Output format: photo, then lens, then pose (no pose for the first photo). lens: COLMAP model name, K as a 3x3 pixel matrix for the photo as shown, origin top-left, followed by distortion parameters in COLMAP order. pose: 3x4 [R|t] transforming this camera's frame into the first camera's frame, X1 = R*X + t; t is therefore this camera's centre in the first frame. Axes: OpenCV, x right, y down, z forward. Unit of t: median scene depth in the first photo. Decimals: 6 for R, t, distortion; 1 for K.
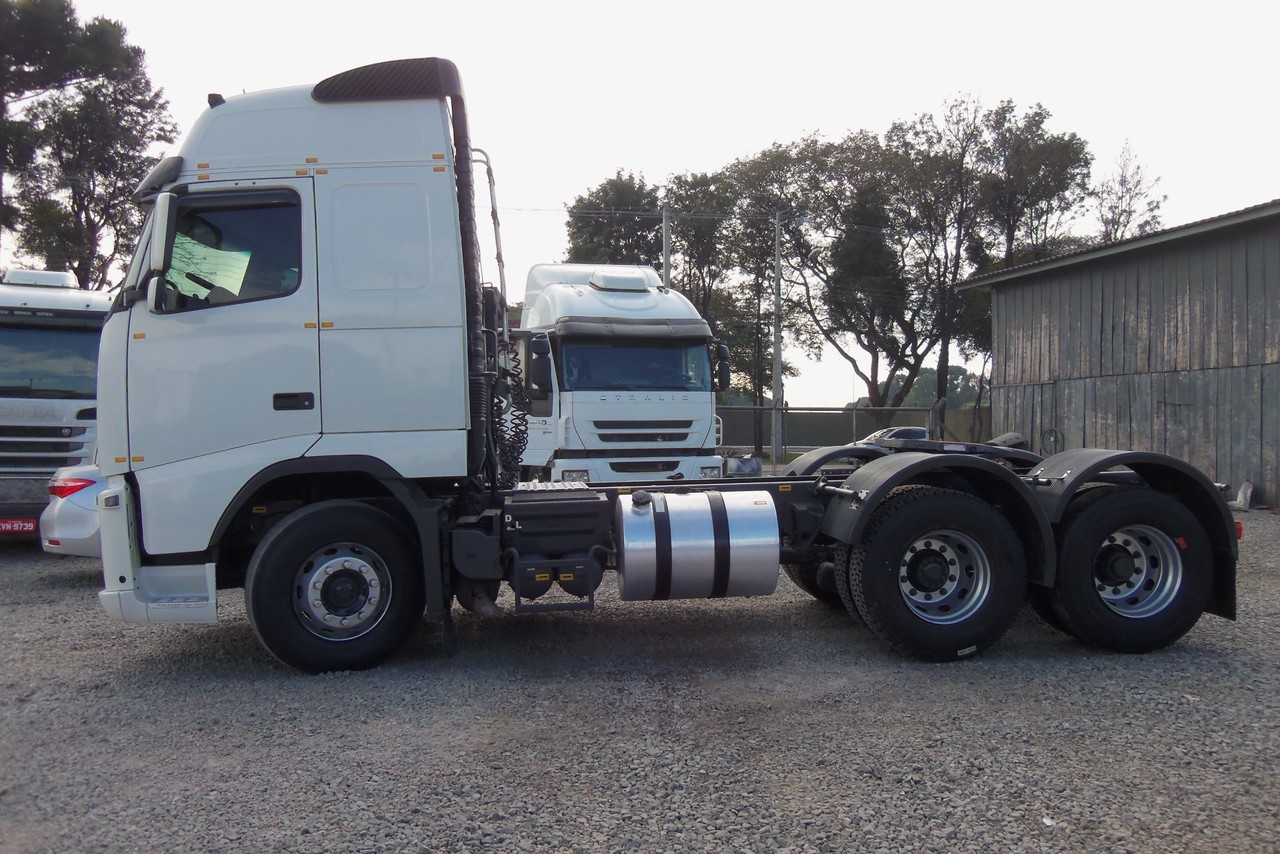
lens RADIAL K [[1082.0, 0, 633.1], [0, 1082.0, 431.7], [0, 0, 1]] dist [-0.013301, 0.004542]
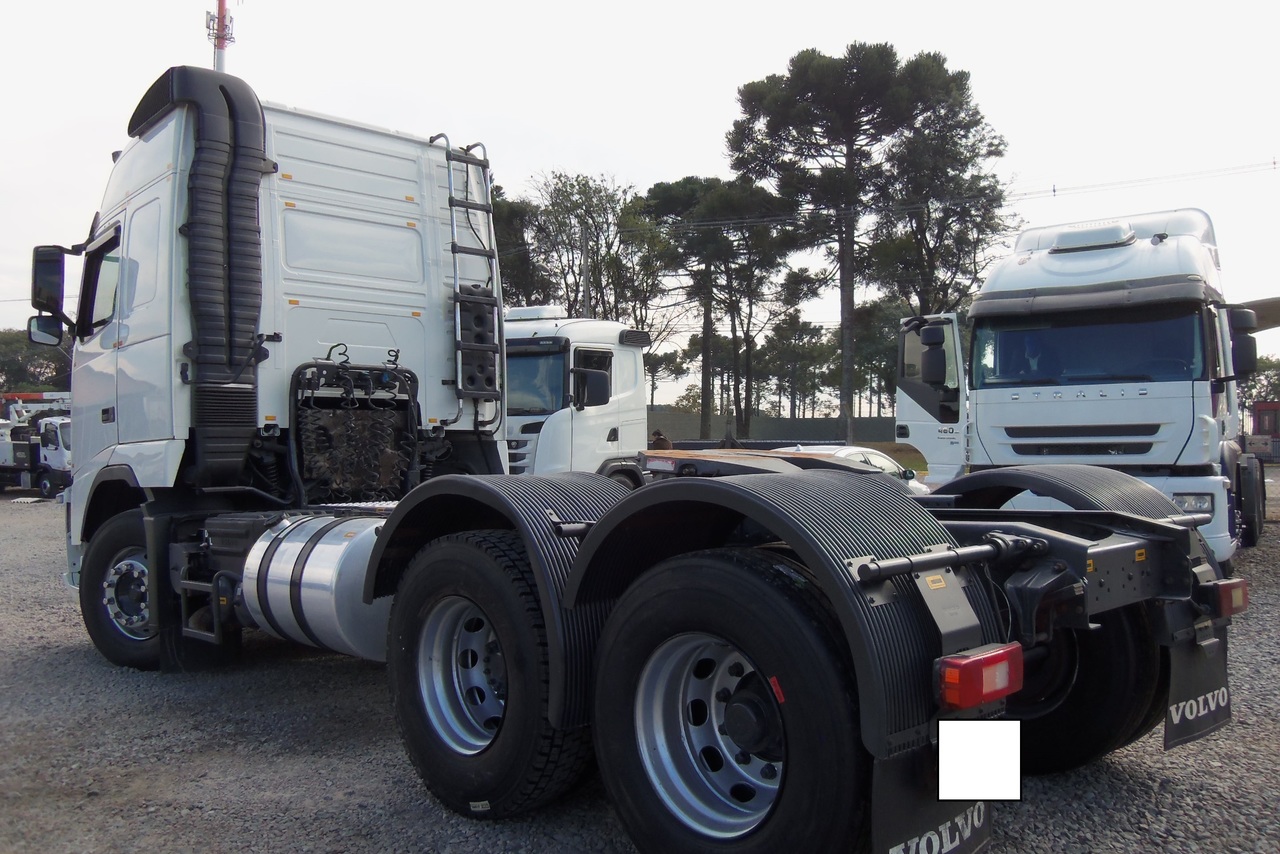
lens RADIAL K [[1083.1, 0, 632.3], [0, 1083.1, 407.2], [0, 0, 1]] dist [-0.009918, -0.001086]
pose [[0.627637, -0.030548, -0.777907, 0.372214], [0.003316, 0.999326, -0.036567, 0.002661], [0.778499, 0.020371, 0.627315, 0.308525]]
